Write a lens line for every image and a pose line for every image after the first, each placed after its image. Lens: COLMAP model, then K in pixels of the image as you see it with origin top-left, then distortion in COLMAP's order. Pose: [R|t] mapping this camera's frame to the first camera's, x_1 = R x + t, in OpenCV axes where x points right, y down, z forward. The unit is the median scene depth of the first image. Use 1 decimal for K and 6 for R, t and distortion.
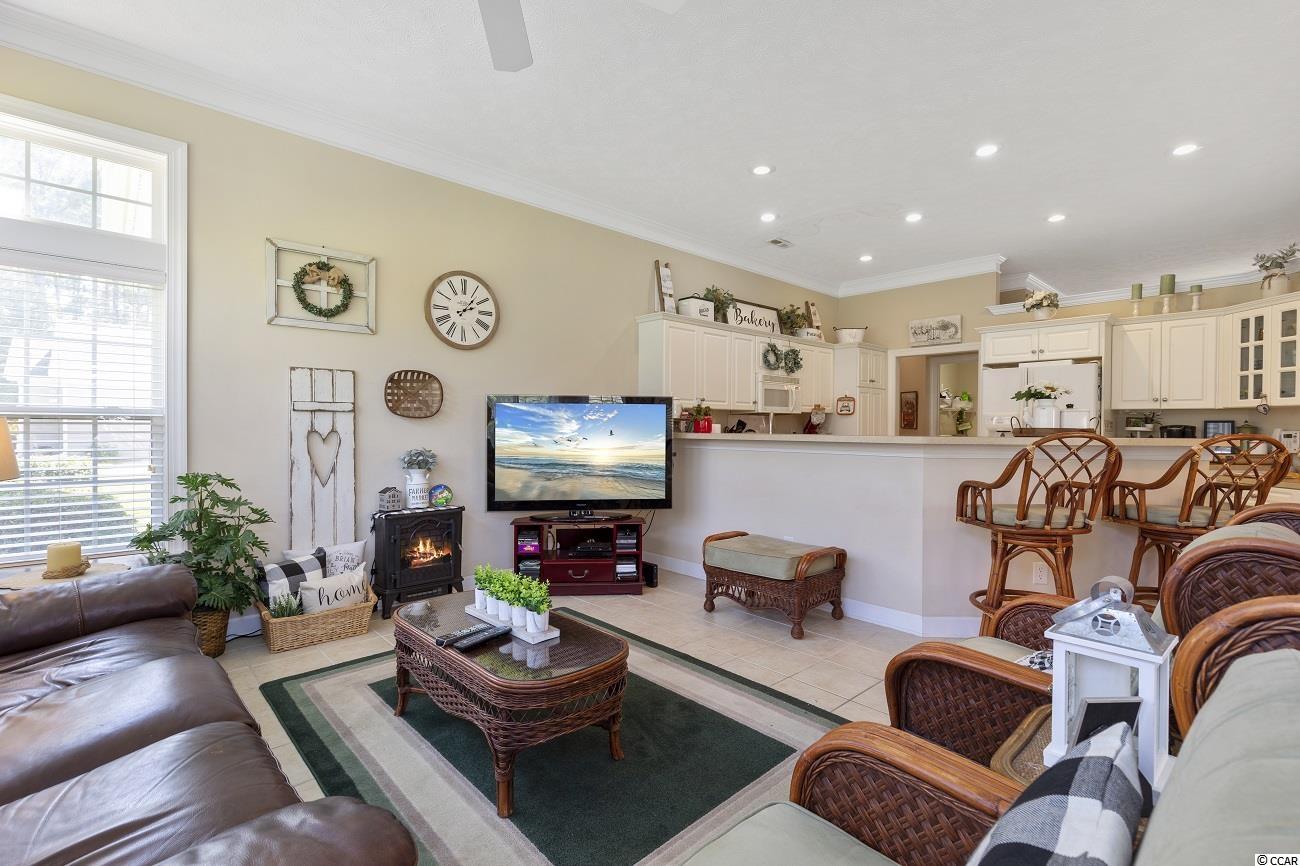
lens RADIAL K [[586.9, 0, 641.5], [0, 586.9, 426.2], [0, 0, 1]] dist [0.003997, 0.000408]
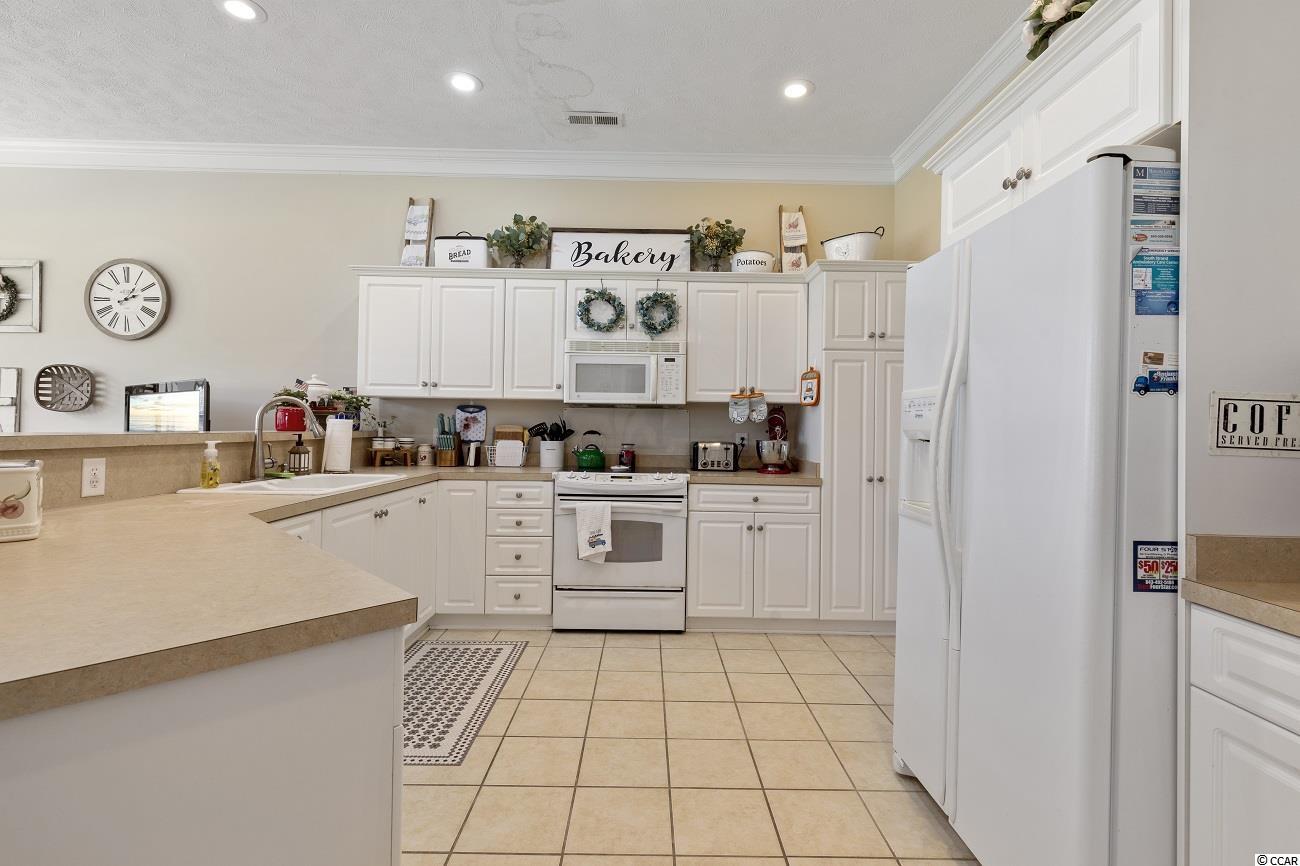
lens RADIAL K [[591.1, 0, 653.5], [0, 591.1, 417.1], [0, 0, 1]] dist [0.002888, 0.000264]
pose [[0.743096, -0.006445, -0.669153, 0.993446], [-0.011263, 0.999692, -0.022136, 0.006484], [0.669090, 0.023986, 0.742795, 0.874590]]
